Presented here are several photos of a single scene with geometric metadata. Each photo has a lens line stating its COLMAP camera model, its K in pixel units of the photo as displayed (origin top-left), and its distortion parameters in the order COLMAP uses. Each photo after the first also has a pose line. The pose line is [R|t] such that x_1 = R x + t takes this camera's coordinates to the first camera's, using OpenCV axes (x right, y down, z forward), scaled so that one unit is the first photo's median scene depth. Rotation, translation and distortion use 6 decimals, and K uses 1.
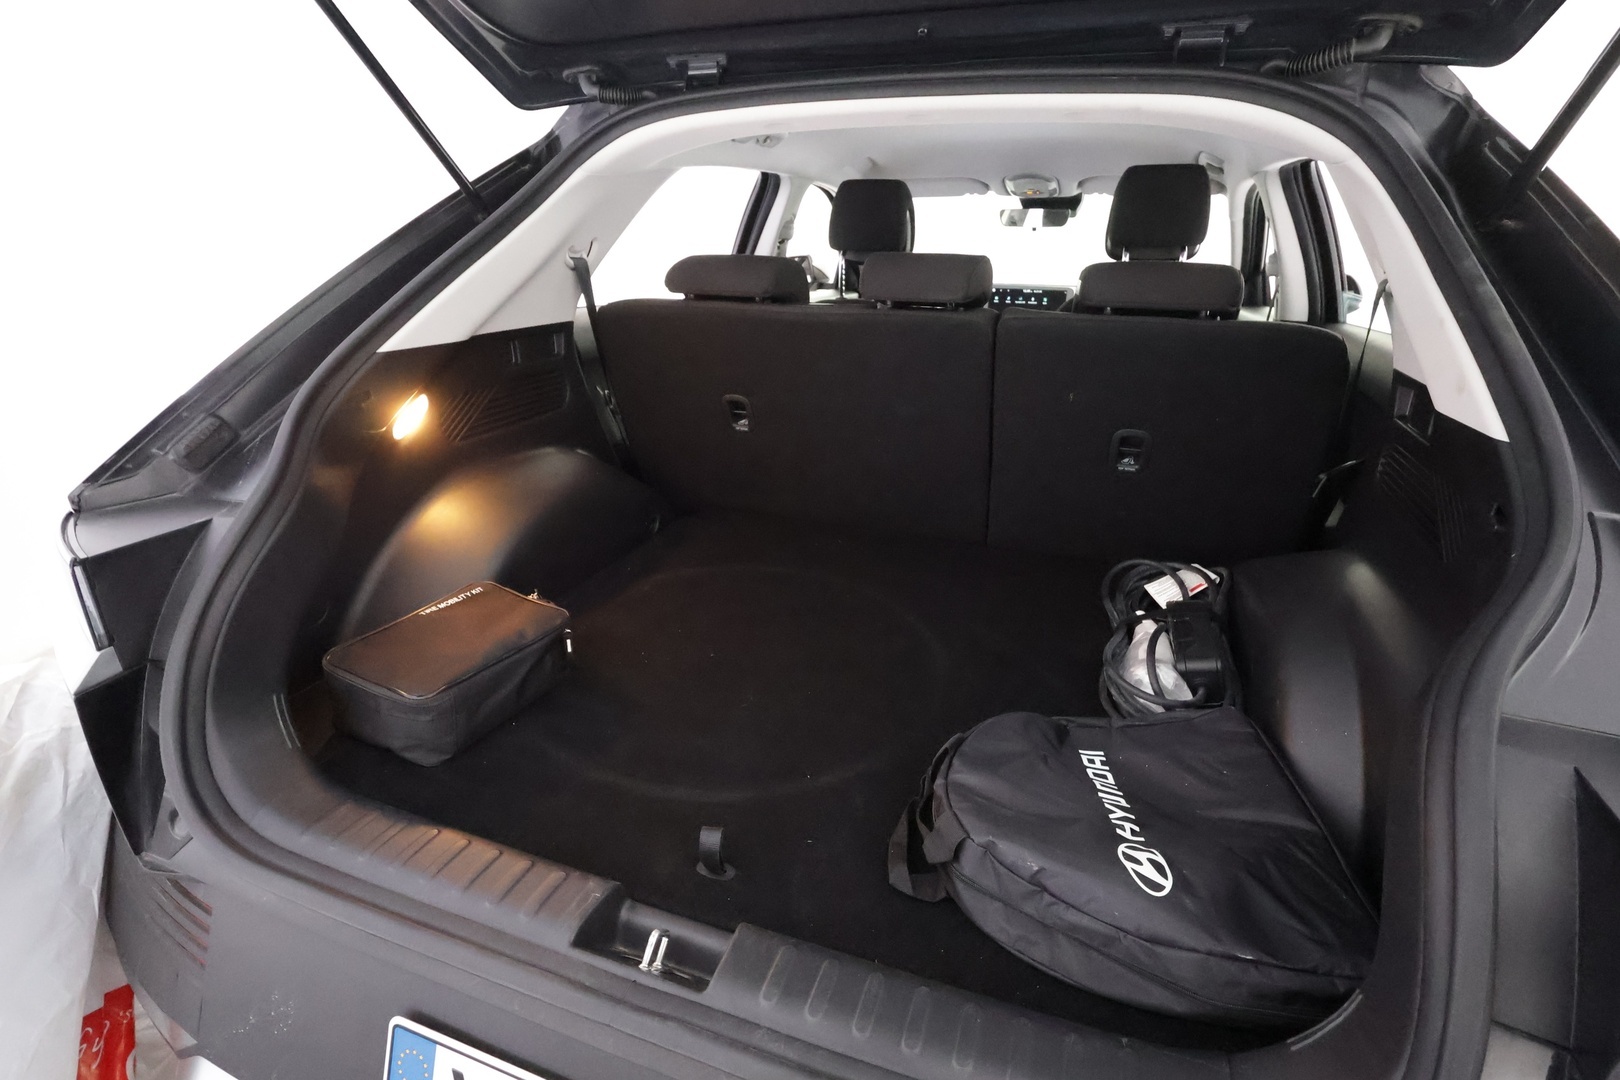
lens RADIAL K [[794.1, 0, 760.2], [0, 794.1, 508.3], [0, 0, 1]] dist [-0.012900, 0.008870]
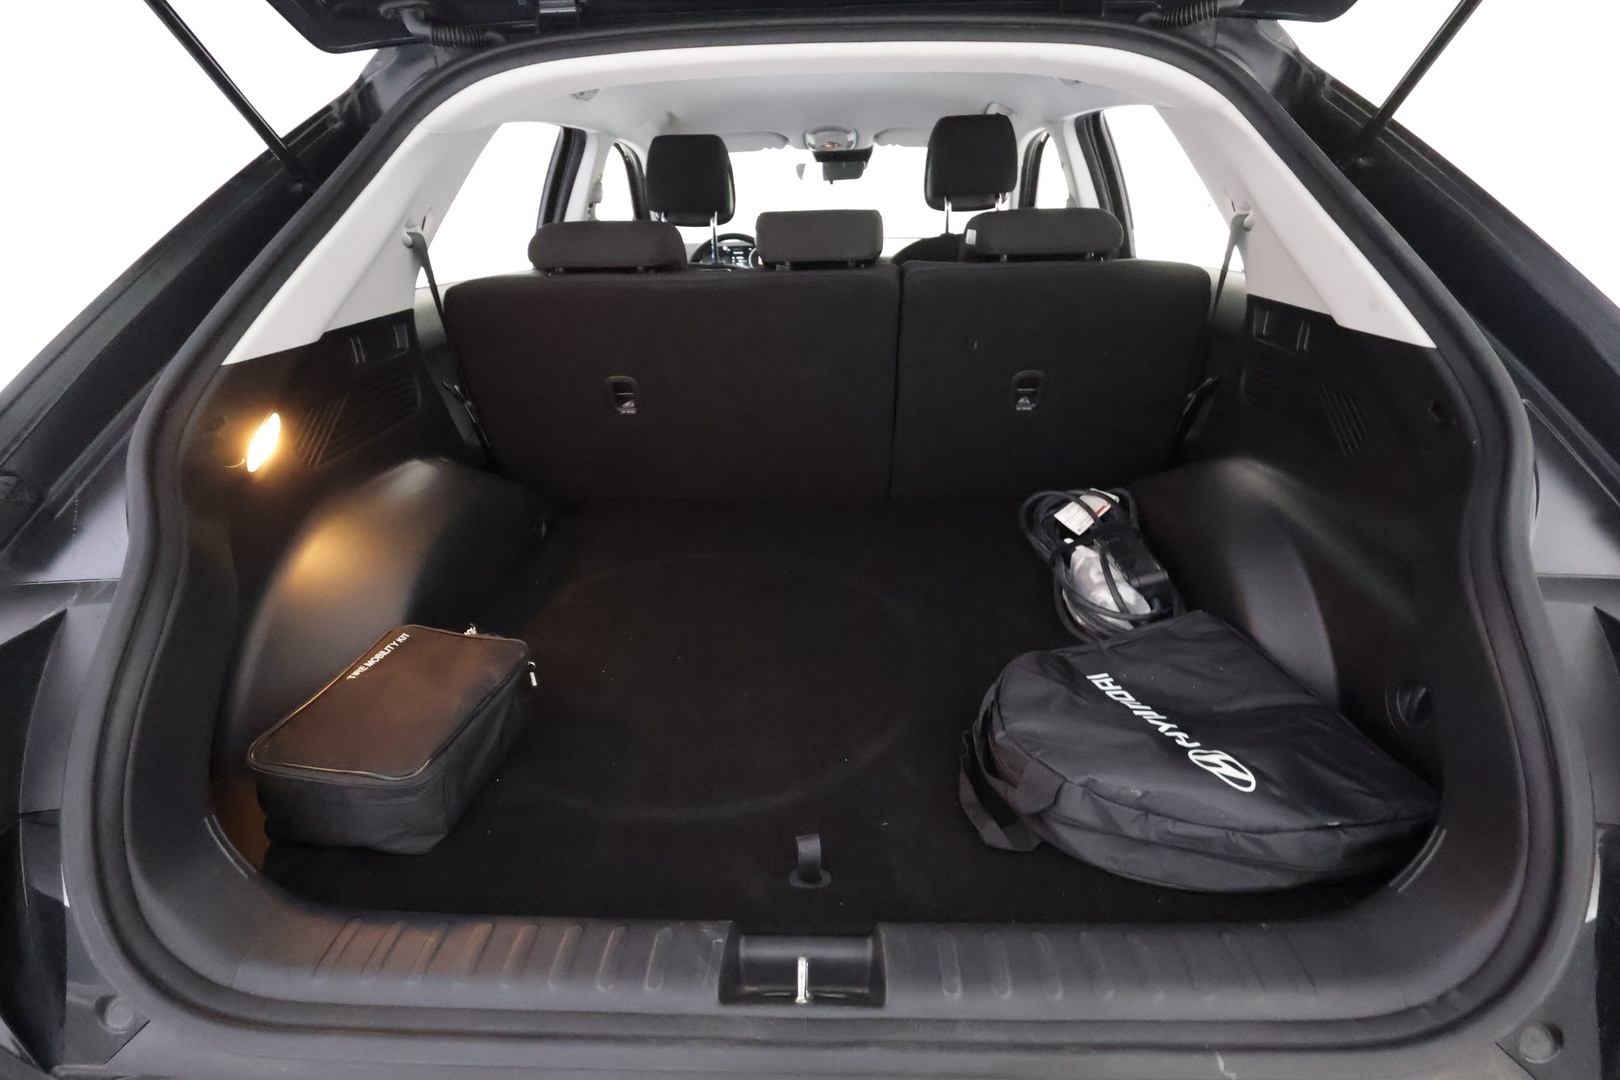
lens RADIAL K [[807.6, 0, 804.4], [0, 807.6, 517.3], [0, 0, 1]] dist [0.003617, -0.008065]
pose [[0.947877, -0.148790, 0.281763, -0.182227], [0.135069, 0.988526, 0.067625, -0.023952], [-0.288592, -0.026043, 0.957098, 0.060688]]
